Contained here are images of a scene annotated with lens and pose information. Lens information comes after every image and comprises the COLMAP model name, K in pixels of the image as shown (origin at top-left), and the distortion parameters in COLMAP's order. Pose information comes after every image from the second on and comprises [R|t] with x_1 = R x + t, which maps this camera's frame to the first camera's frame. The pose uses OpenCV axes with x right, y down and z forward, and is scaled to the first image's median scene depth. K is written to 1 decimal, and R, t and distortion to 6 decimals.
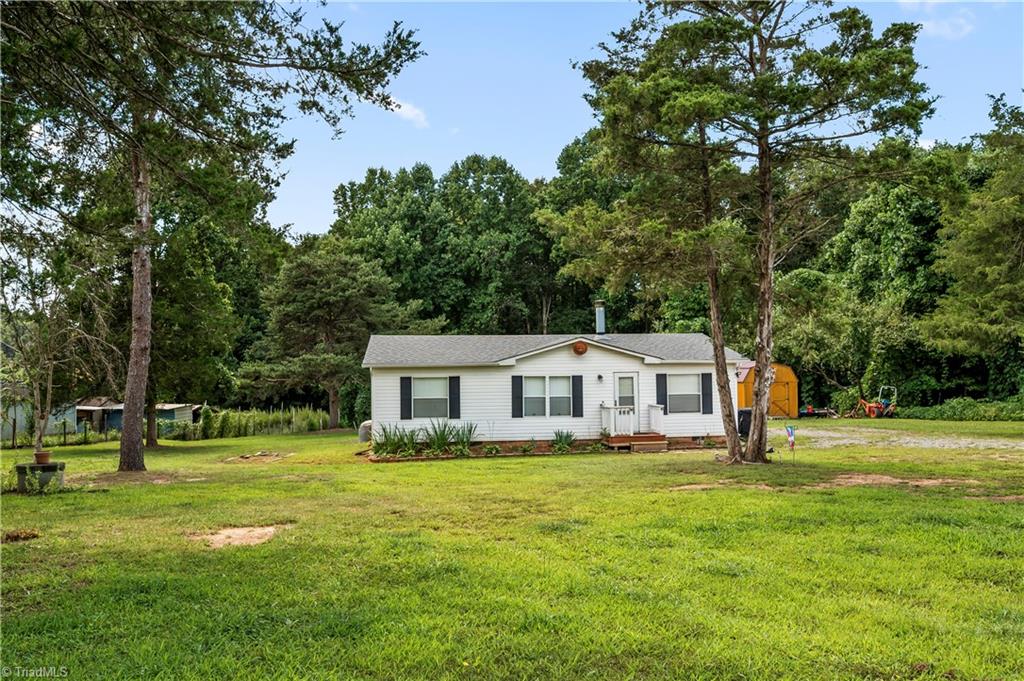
lens RADIAL K [[765.3, 0, 514.6], [0, 765.3, 339.5], [0, 0, 1]] dist [0.003408, 0.000615]
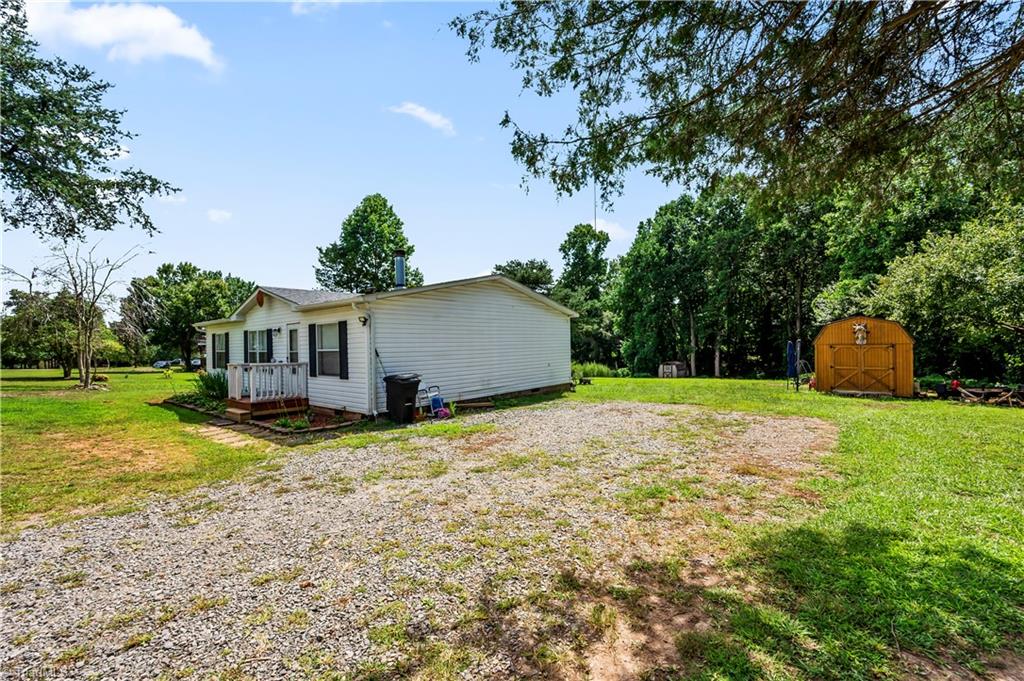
lens RADIAL K [[408.9, 0, 513.9], [0, 408.9, 333.0], [0, 0, 1]] dist [-0.003187, -0.000072]
pose [[0.710426, -0.022609, -0.703409, 0.635550], [0.030973, 0.999520, -0.000845, 0.060802], [0.703090, -0.021186, 0.710785, 0.857967]]
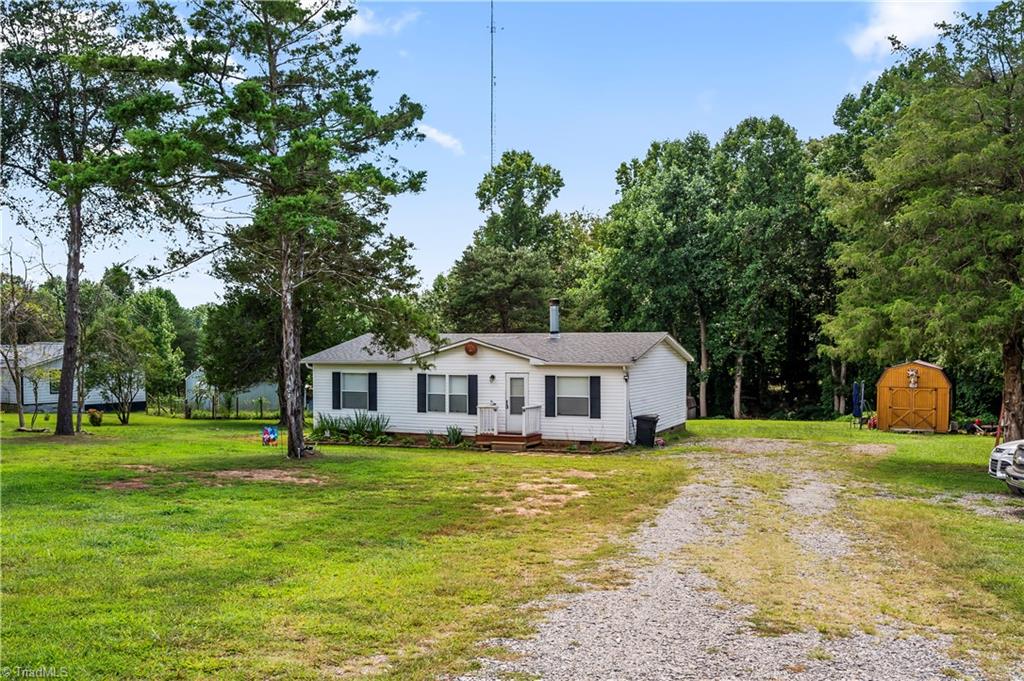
lens RADIAL K [[866.5, 0, 510.2], [0, 866.5, 345.9], [0, 0, 1]] dist [-0.042516, 0.000941]
pose [[0.866584, 0.010176, -0.498927, 0.712842], [0.003573, 0.999640, 0.026594, -0.023538], [0.499018, -0.024828, 0.866236, 0.006471]]
